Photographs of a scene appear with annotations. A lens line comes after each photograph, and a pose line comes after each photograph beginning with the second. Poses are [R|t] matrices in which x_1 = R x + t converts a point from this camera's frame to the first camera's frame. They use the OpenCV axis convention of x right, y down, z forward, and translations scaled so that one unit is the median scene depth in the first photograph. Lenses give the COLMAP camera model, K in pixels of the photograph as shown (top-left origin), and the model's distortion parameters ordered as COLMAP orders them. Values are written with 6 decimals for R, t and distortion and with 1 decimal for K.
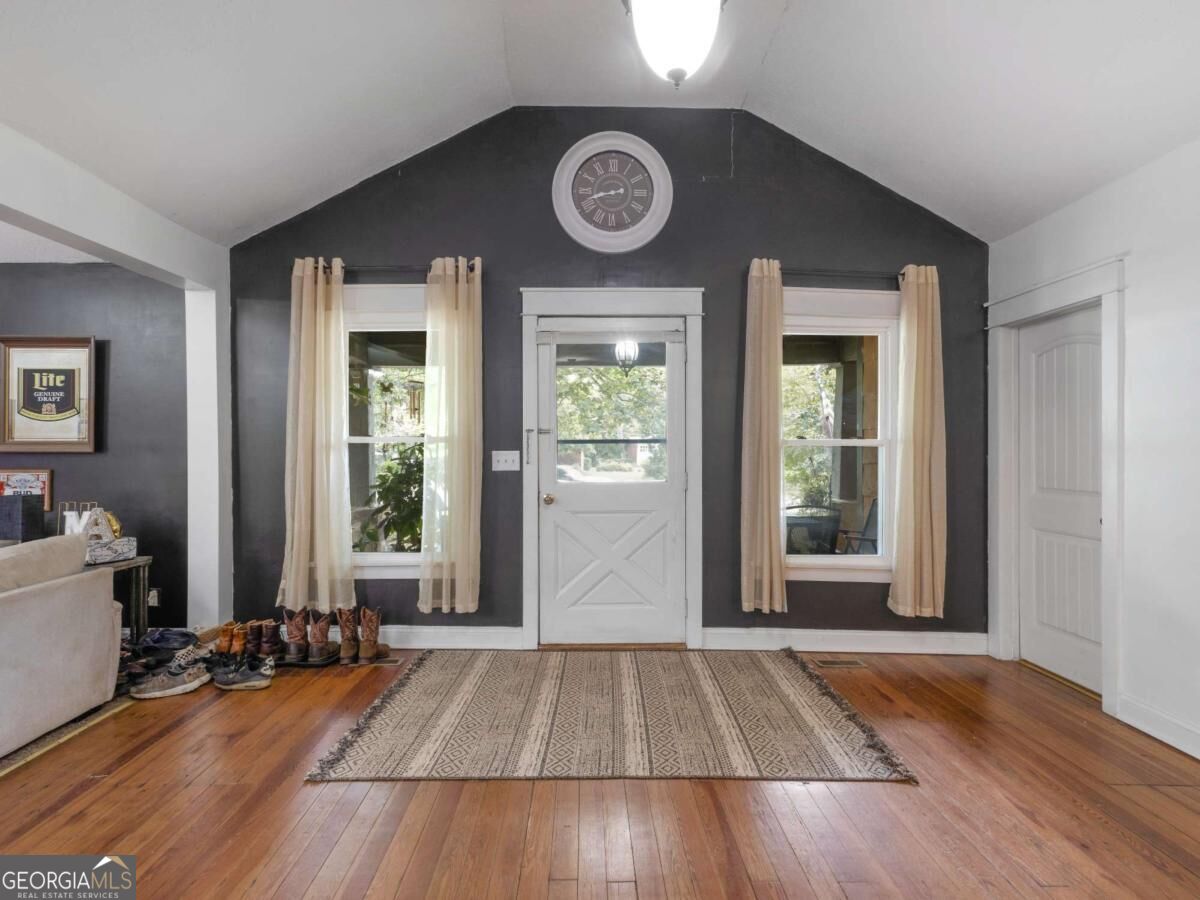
lens RADIAL K [[638.4, 0, 600.0], [0, 638.4, 450.0], [0, 0, 1]] dist [-0.000189, 0.001321]
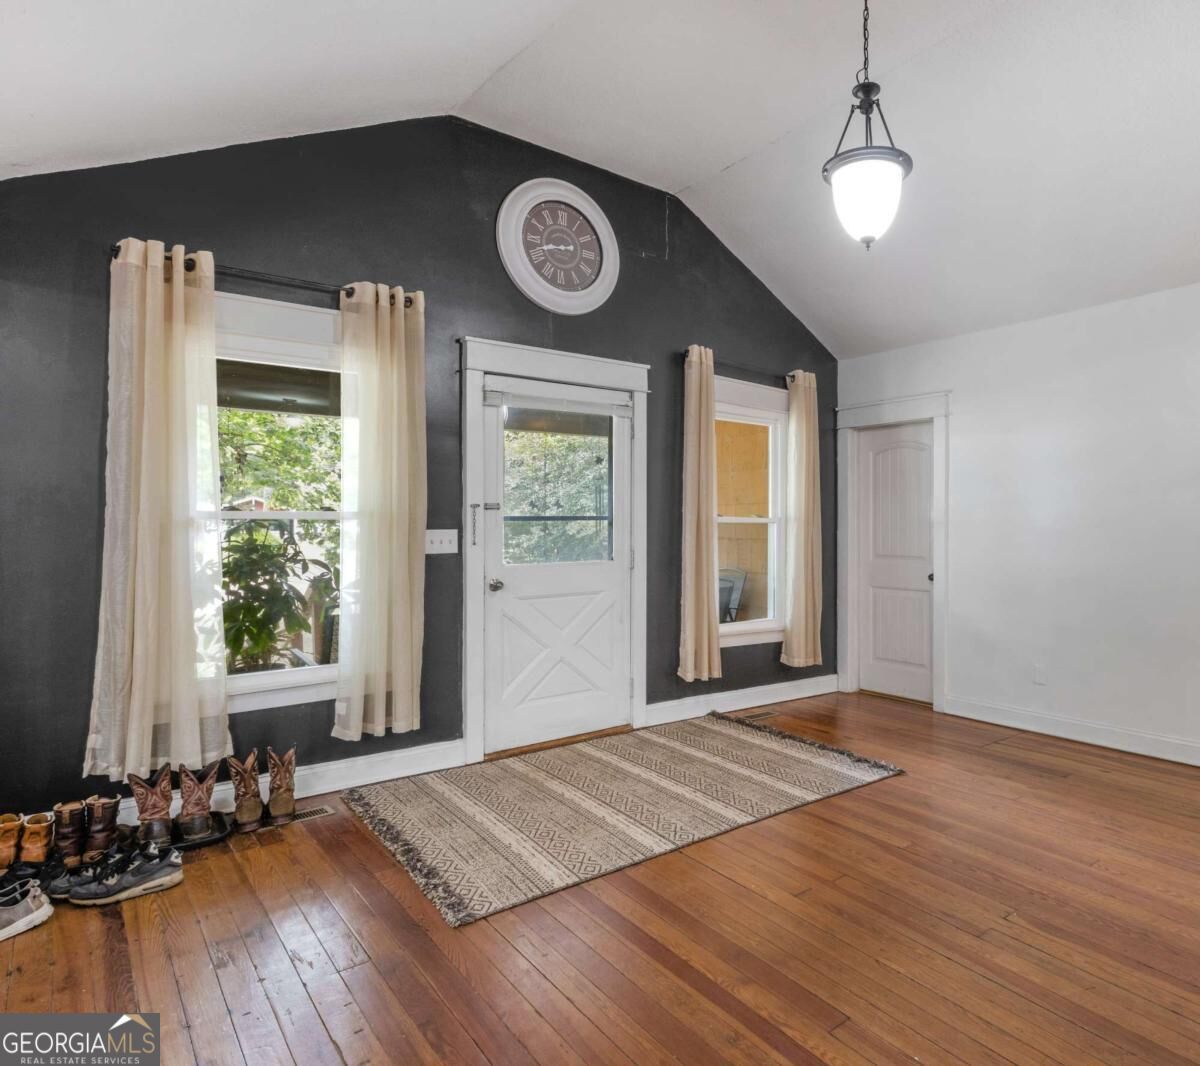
lens RADIAL K [[743.2, 0, 749.7], [0, 743.2, 529.5], [0, 0, 1]] dist [-0.000618, 0.001129]
pose [[0.763525, -0.006856, 0.645742, -0.471587], [0.003303, 0.999972, 0.006711, -0.004028], [-0.645770, -0.002991, 0.763526, 0.008260]]
